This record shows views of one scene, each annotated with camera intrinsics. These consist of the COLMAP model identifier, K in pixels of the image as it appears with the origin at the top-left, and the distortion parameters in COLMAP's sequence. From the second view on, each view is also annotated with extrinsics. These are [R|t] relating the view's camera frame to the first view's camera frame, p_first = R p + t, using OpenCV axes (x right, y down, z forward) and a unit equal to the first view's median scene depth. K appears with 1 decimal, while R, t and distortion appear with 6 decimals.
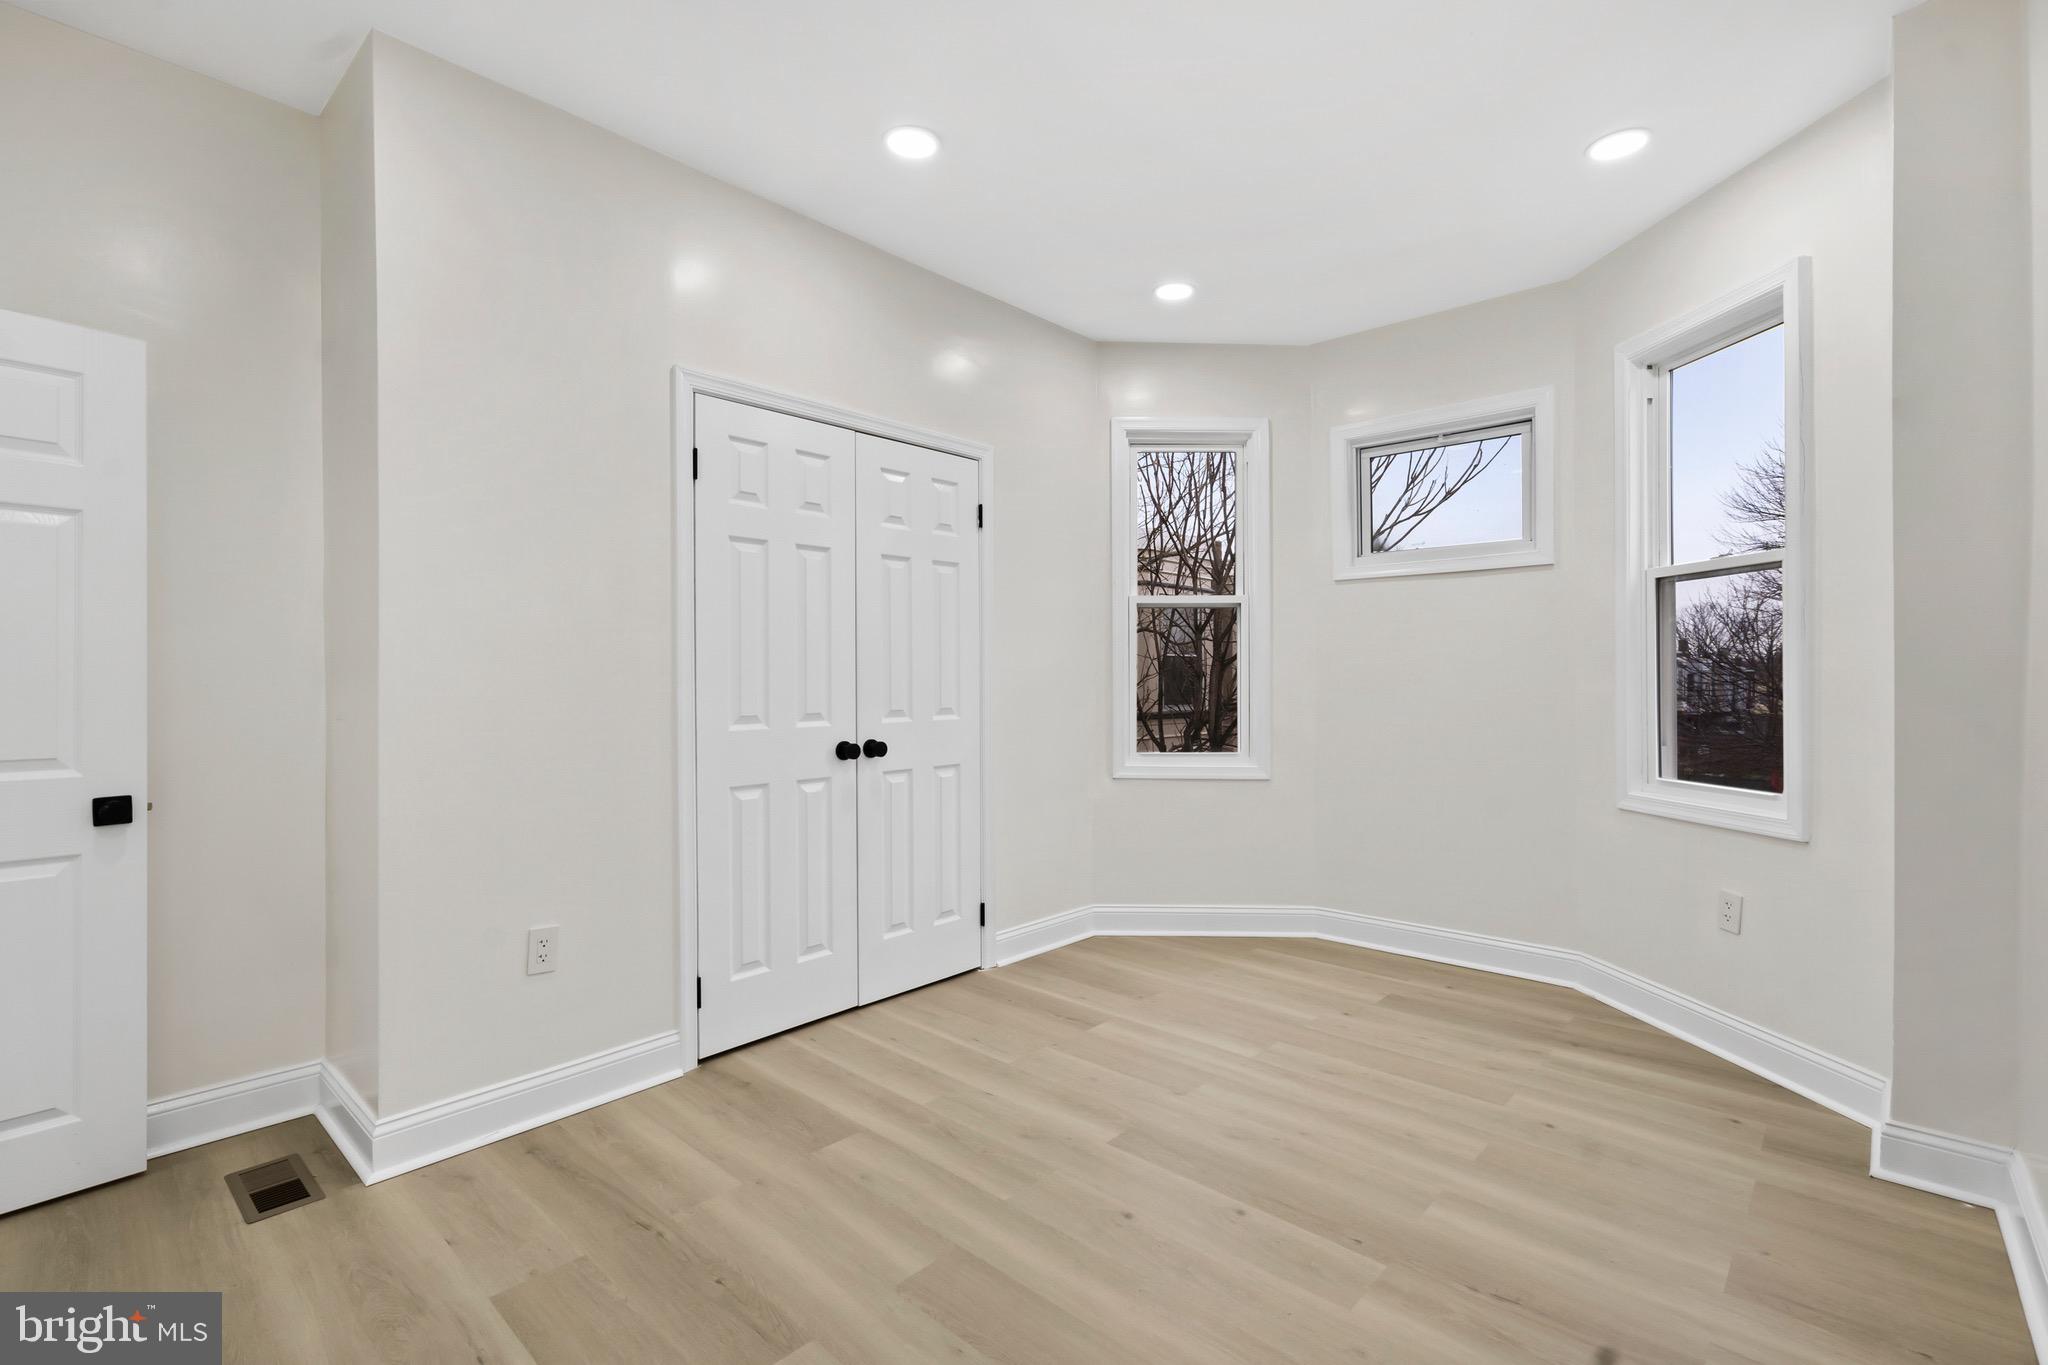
lens RADIAL K [[924.2, 0, 1025.2], [0, 924.2, 697.8], [0, 0, 1]] dist [-0.001167, -0.000072]
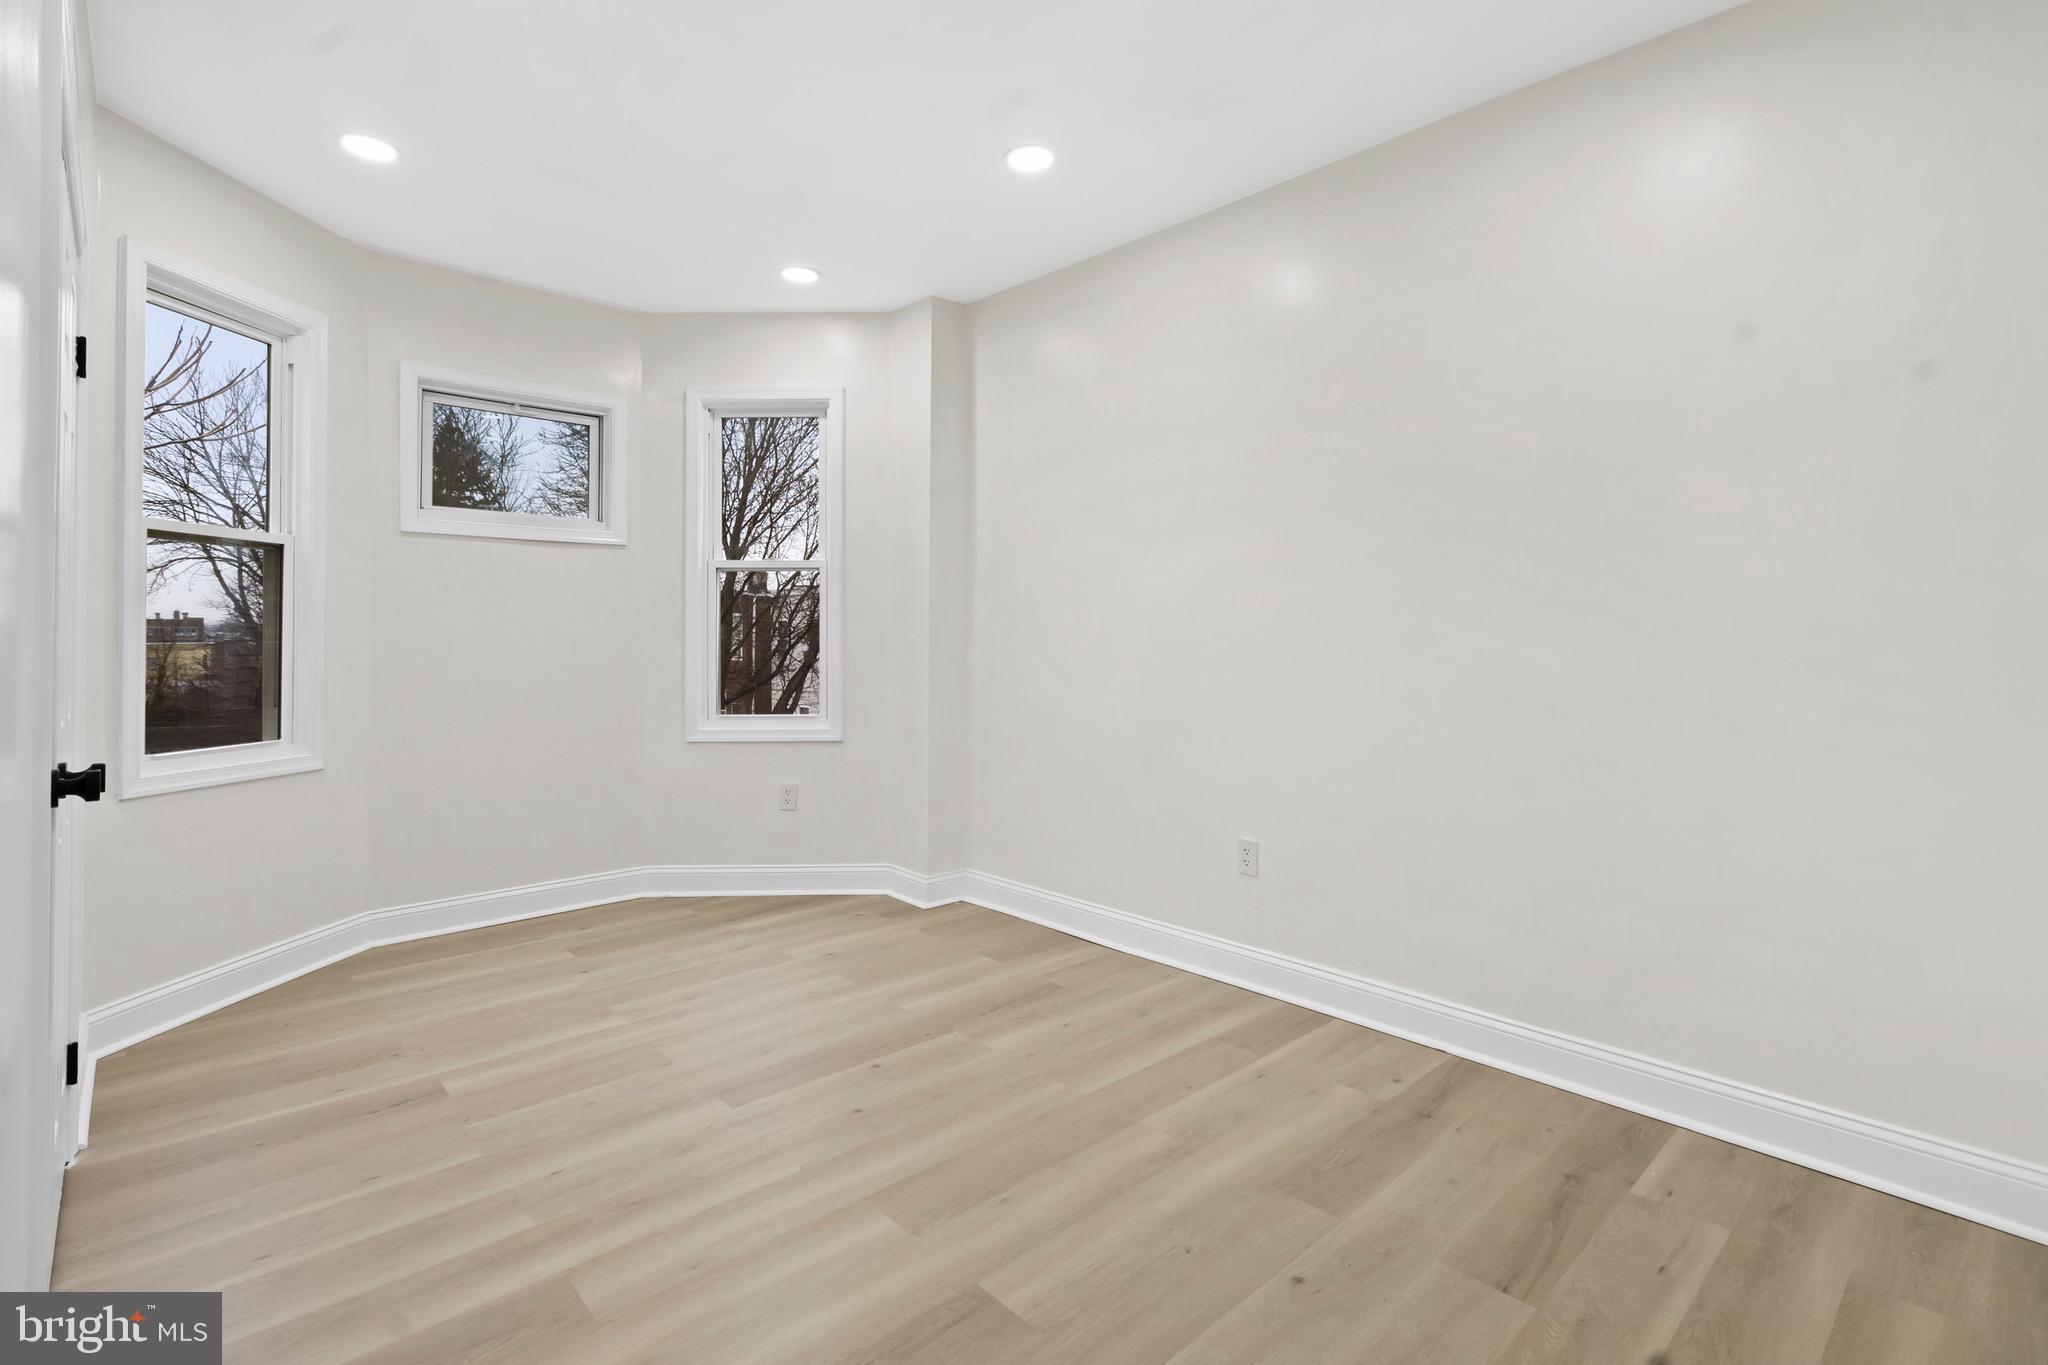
lens RADIAL K [[937.9, 0, 1017.4], [0, 937.9, 651.3], [0, 0, 1]] dist [-0.003106, 0.000273]
pose [[0.093443, -0.011609, 0.995557, -0.731300], [0.022458, 0.999702, 0.009550, -0.011263], [-0.995371, 0.021466, 0.093676, 0.488420]]
